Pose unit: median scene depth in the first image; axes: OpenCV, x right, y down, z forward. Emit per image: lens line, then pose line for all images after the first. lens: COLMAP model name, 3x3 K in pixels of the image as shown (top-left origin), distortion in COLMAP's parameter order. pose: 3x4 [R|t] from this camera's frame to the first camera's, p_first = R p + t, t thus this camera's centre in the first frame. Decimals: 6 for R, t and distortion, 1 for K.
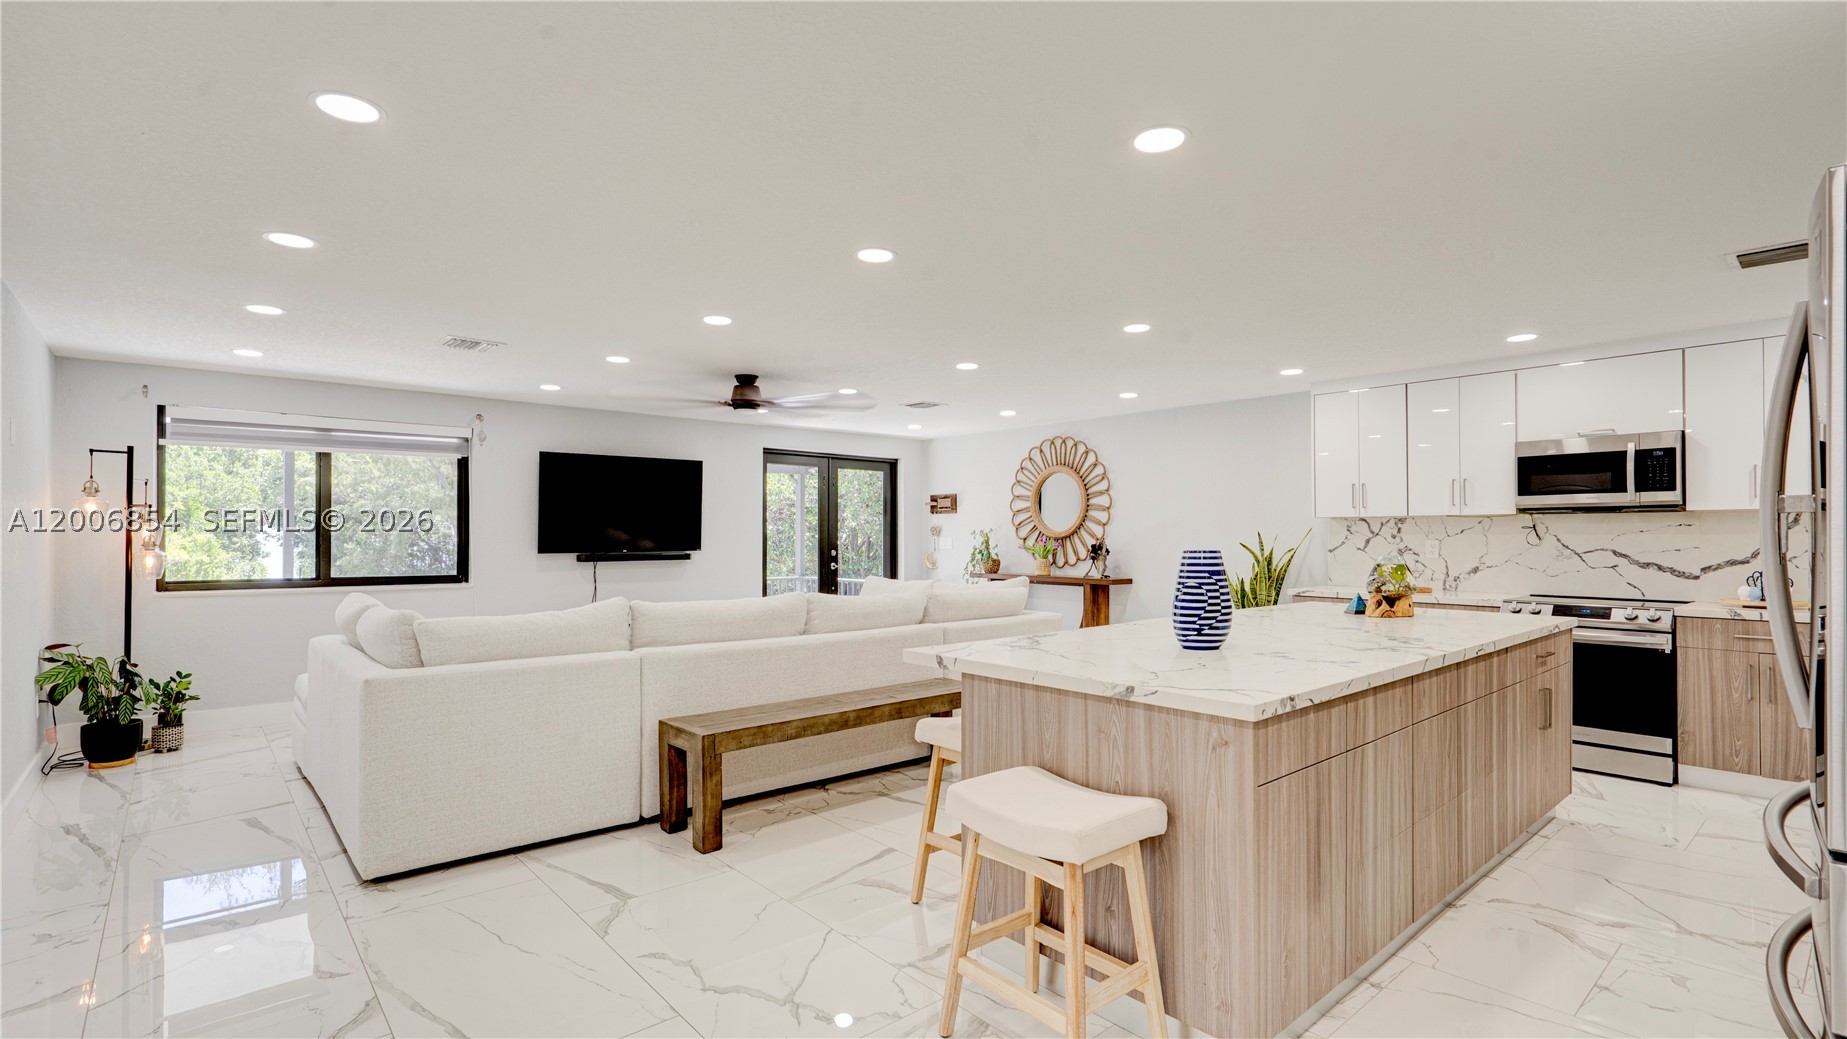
lens RADIAL K [[842.1, 0, 941.7], [0, 842.1, 536.1], [0, 0, 1]] dist [-0.003962, 0.000373]
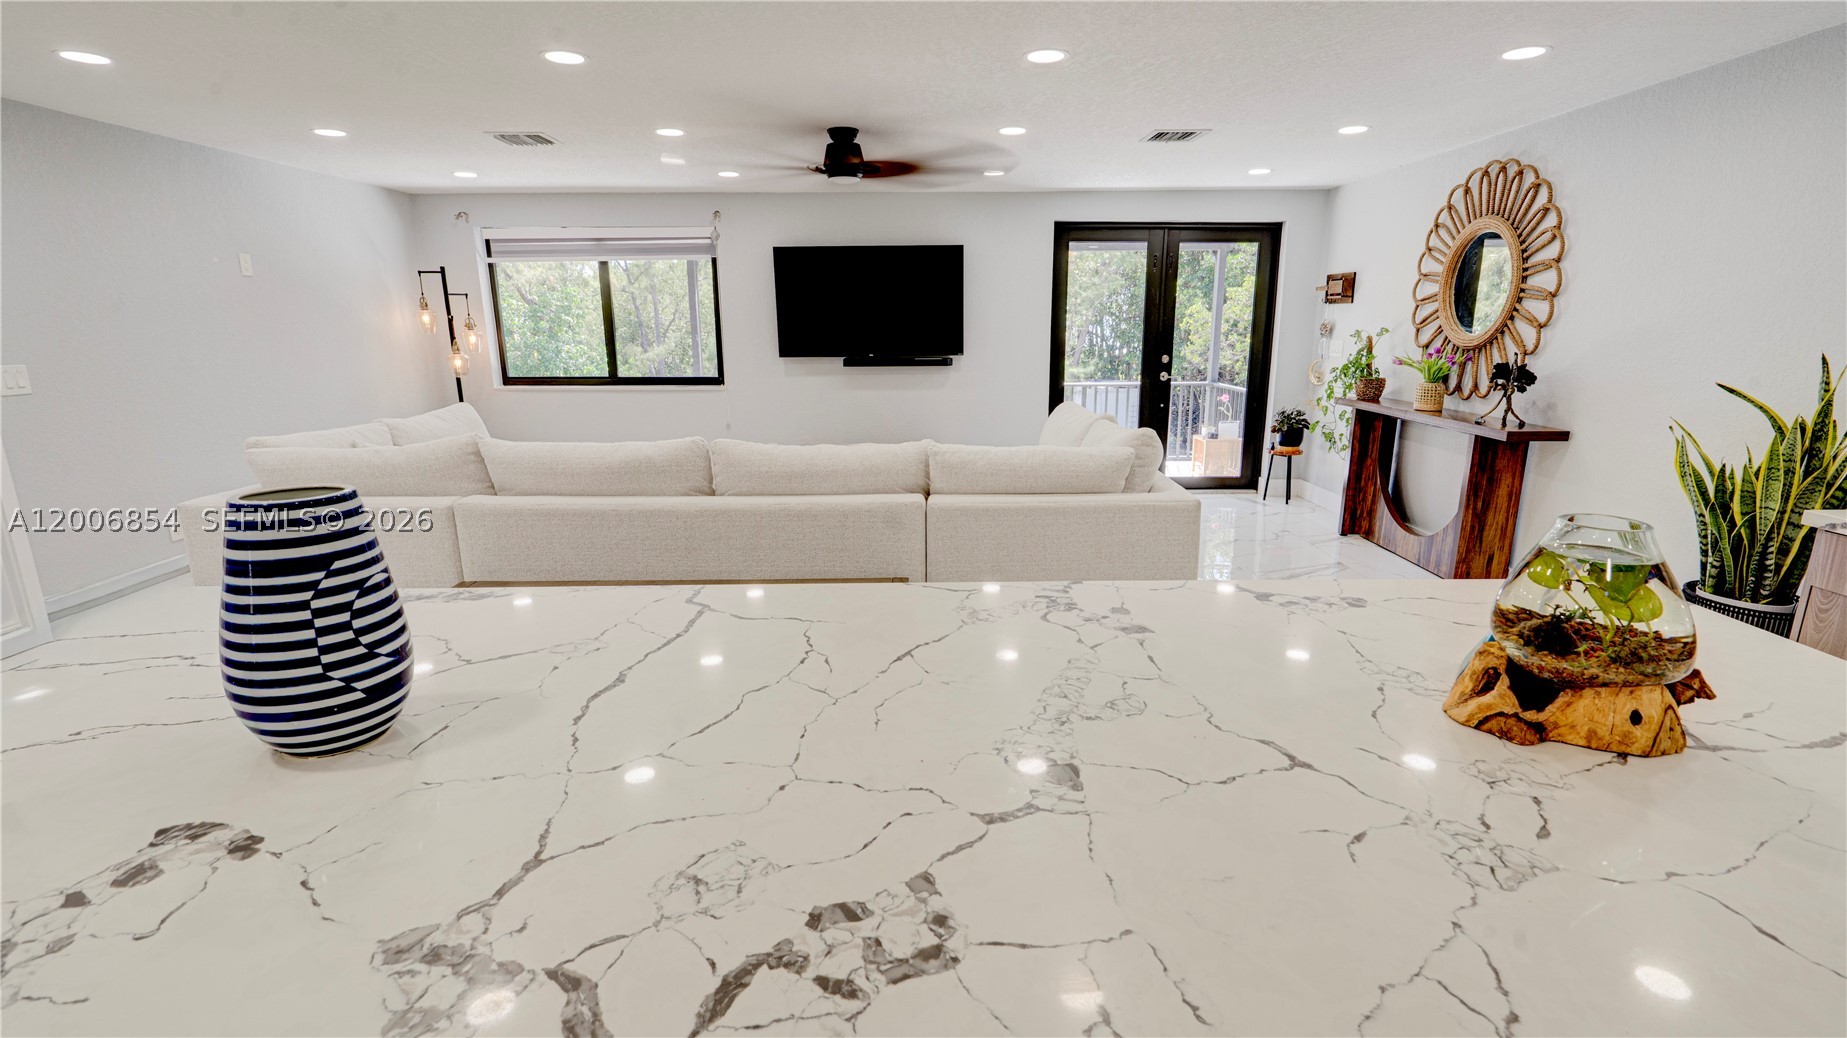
lens RADIAL K [[842.1, 0, 947.1], [0, 842.1, 521.8], [0, 0, 1]] dist [-0.003962, 0.000373]
pose [[0.750145, 0.153632, -0.643179, 0.350064], [0.004122, 0.971532, 0.236871, -0.026984], [0.661260, -0.180339, 0.728157, 0.423230]]
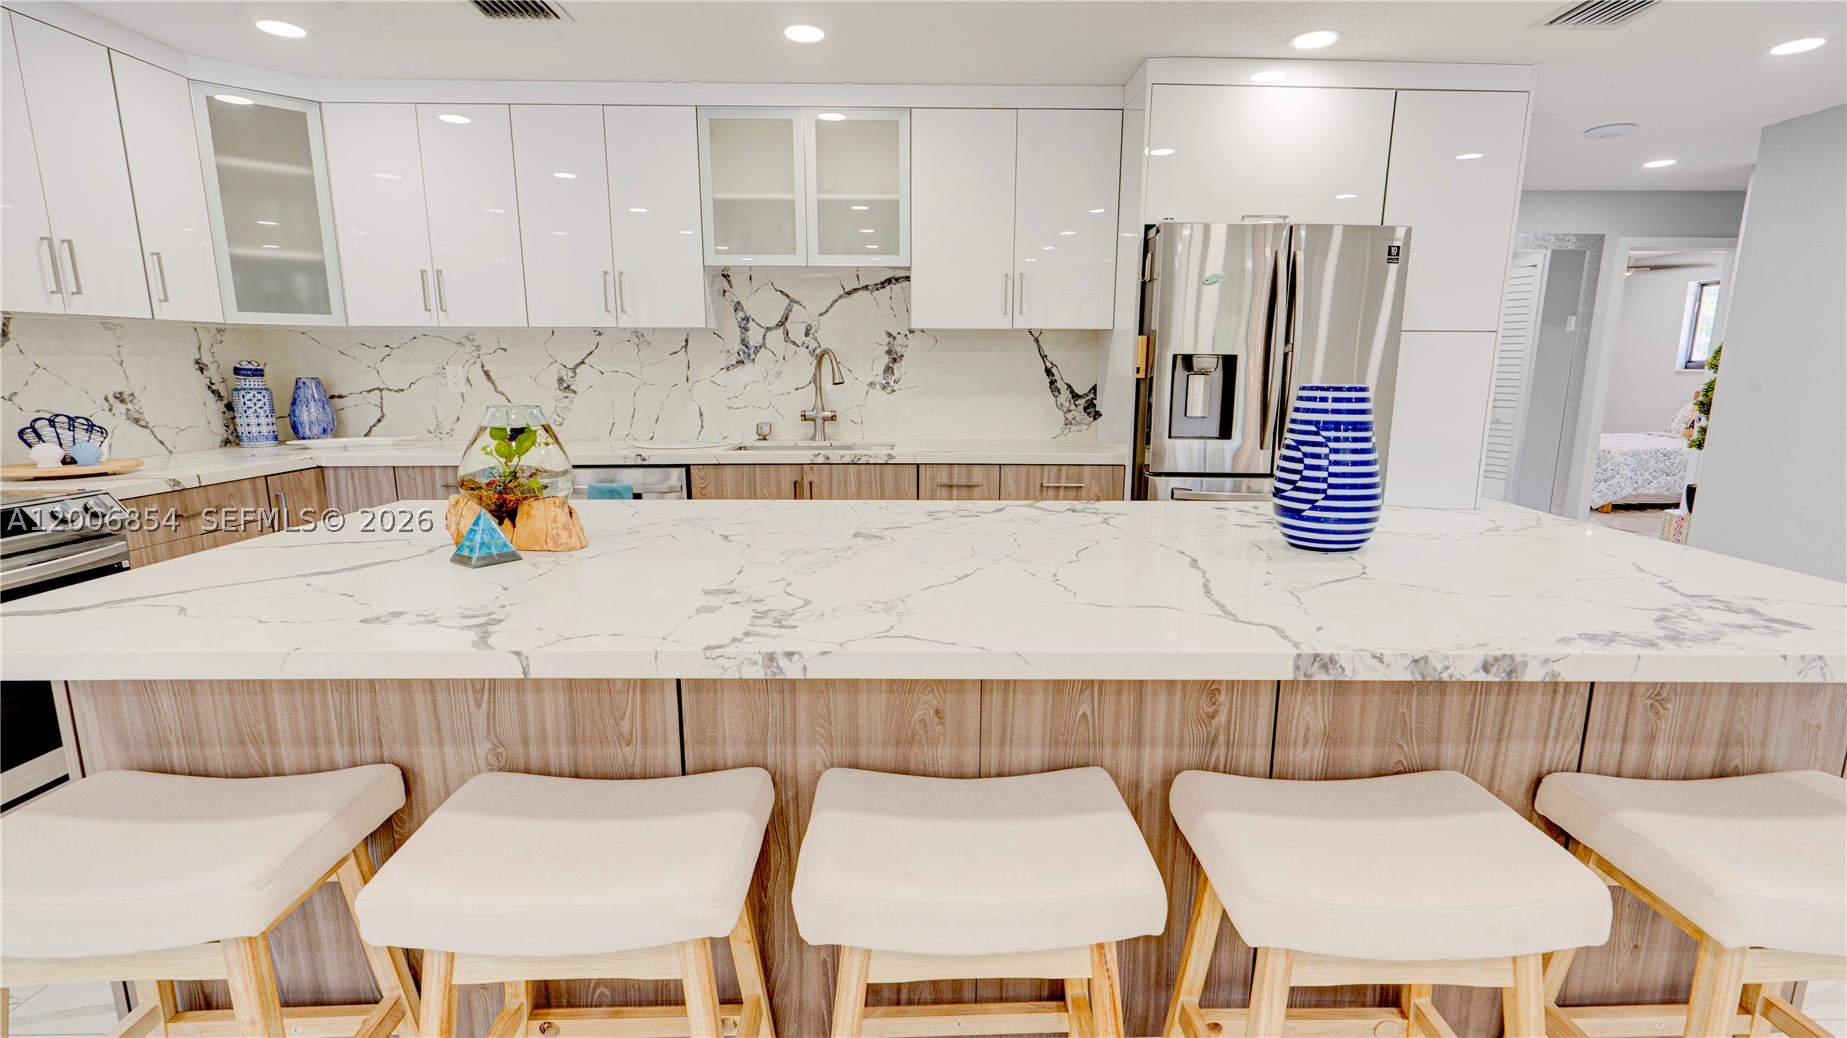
lens RADIAL K [[842.1, 0, 936.5], [0, 842.1, 524.0], [0, 0, 1]] dist [-0.003962, 0.000373]
pose [[-0.747680, -0.127410, 0.651721, 0.055466], [-0.002644, 0.981985, 0.188942, 0.000233], [-0.664054, 0.139545, -0.734548, 0.750395]]
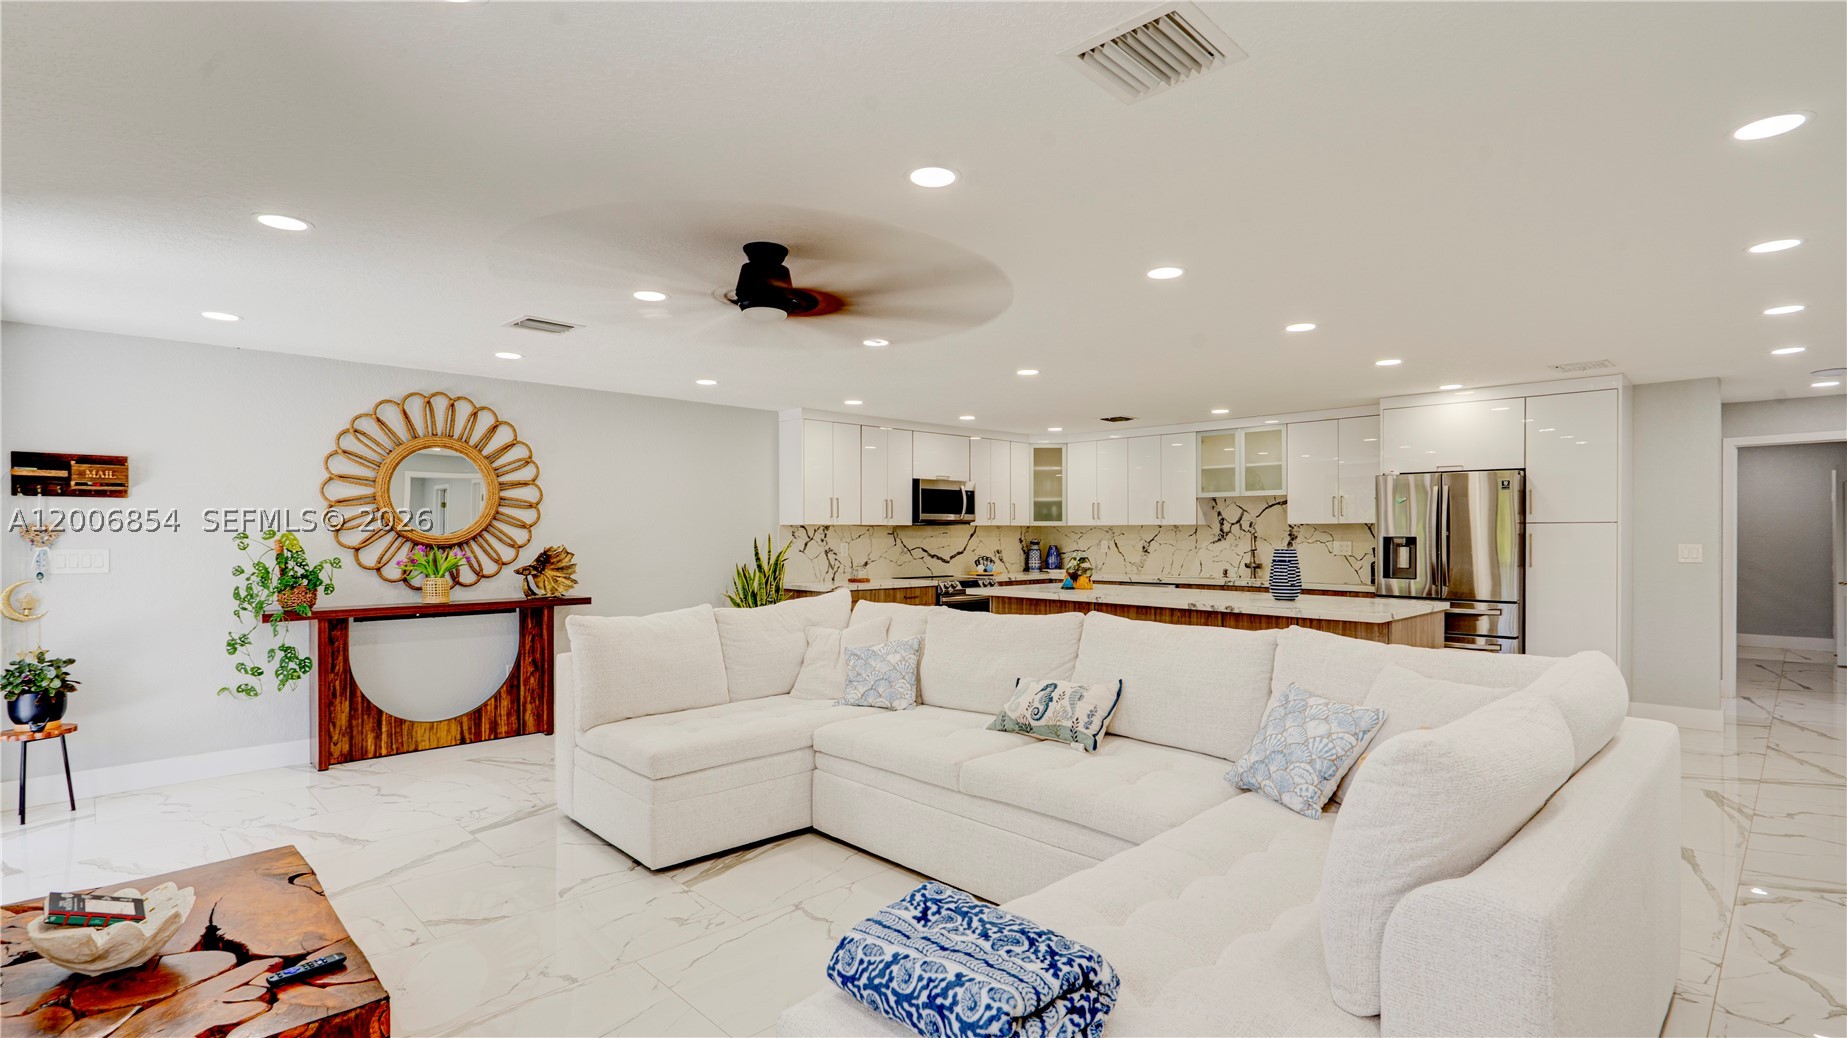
lens RADIAL K [[842.1, 0, 941.4], [0, 842.1, 527.3], [0, 0, 1]] dist [-0.003962, 0.000373]
pose [[-0.035824, 0.007662, 0.999329, -0.720890], [0.000649, 0.999971, -0.007644, -0.009144], [-0.999358, 0.000375, -0.035828, 0.849120]]
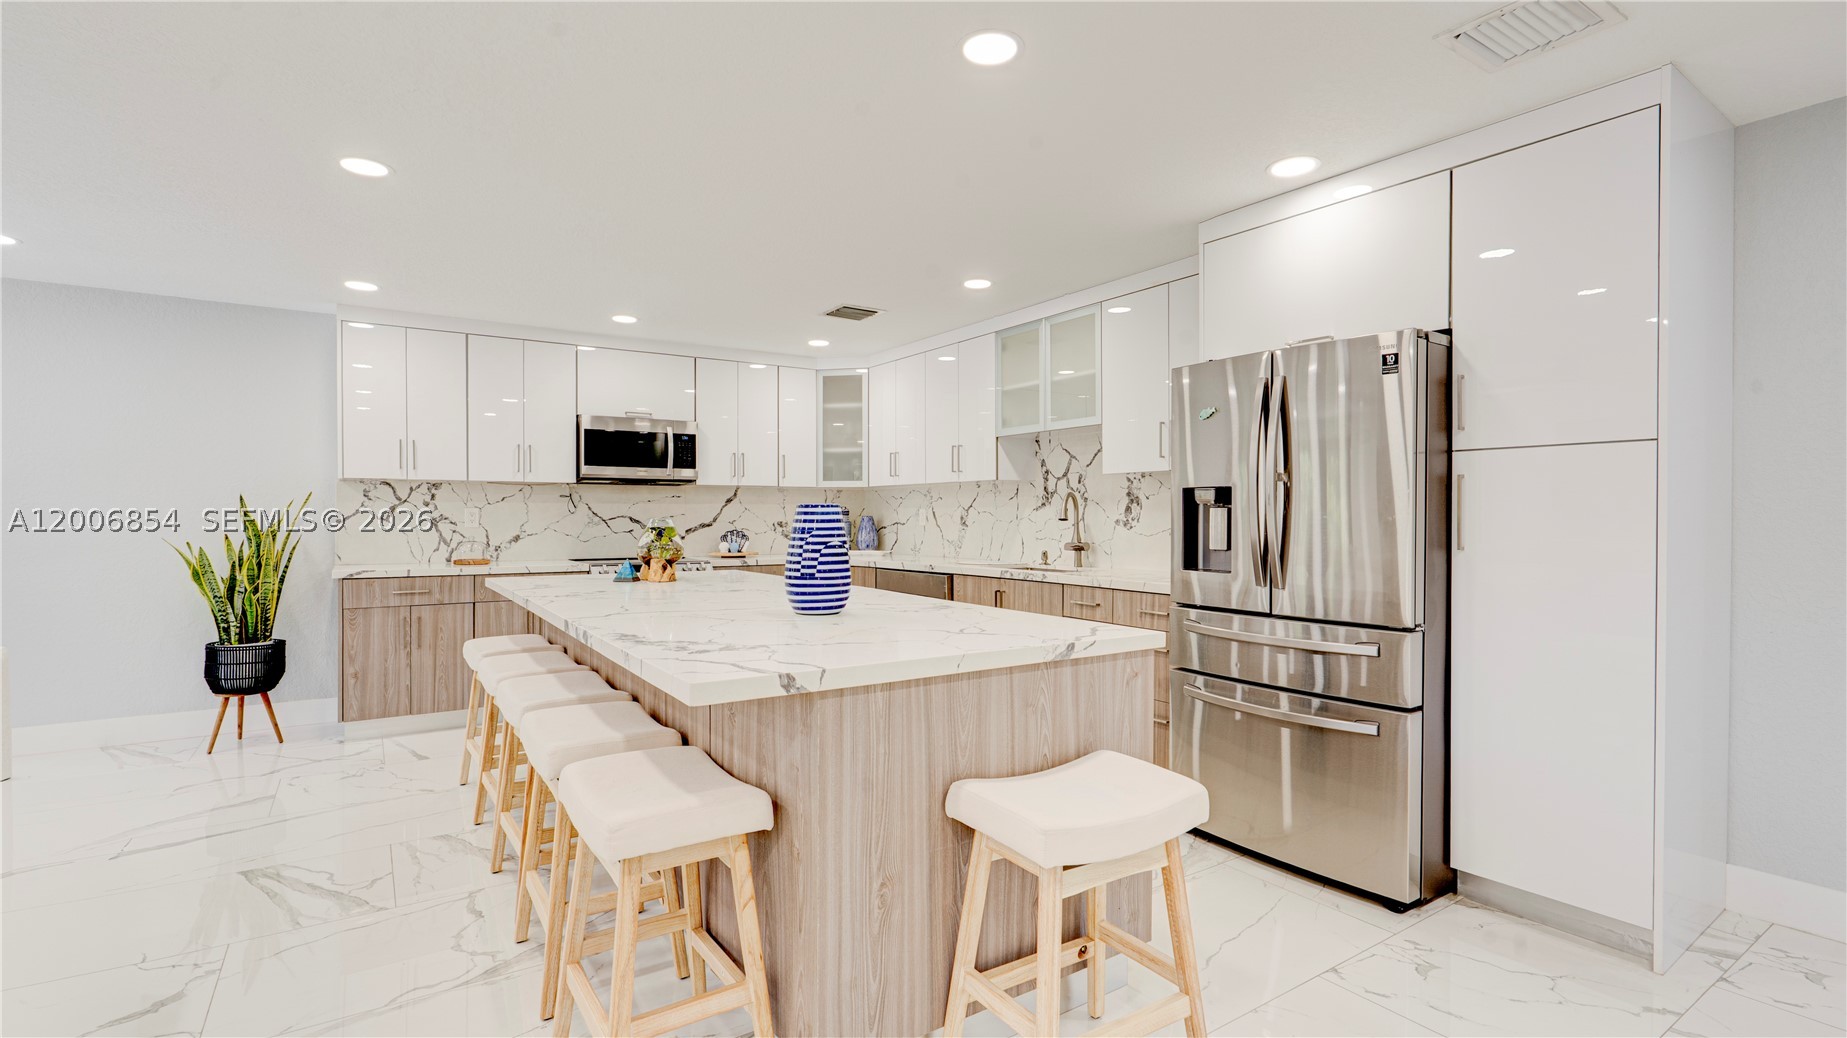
lens RADIAL K [[842.1, 0, 928.9], [0, 842.1, 513.7], [0, 0, 1]] dist [-0.003962, 0.000373]
pose [[0.145575, 0.003481, 0.989341, -0.247242], [-0.001269, 0.999994, -0.003332, 0.012906], [-0.989346, -0.000770, 0.145578, 0.348150]]
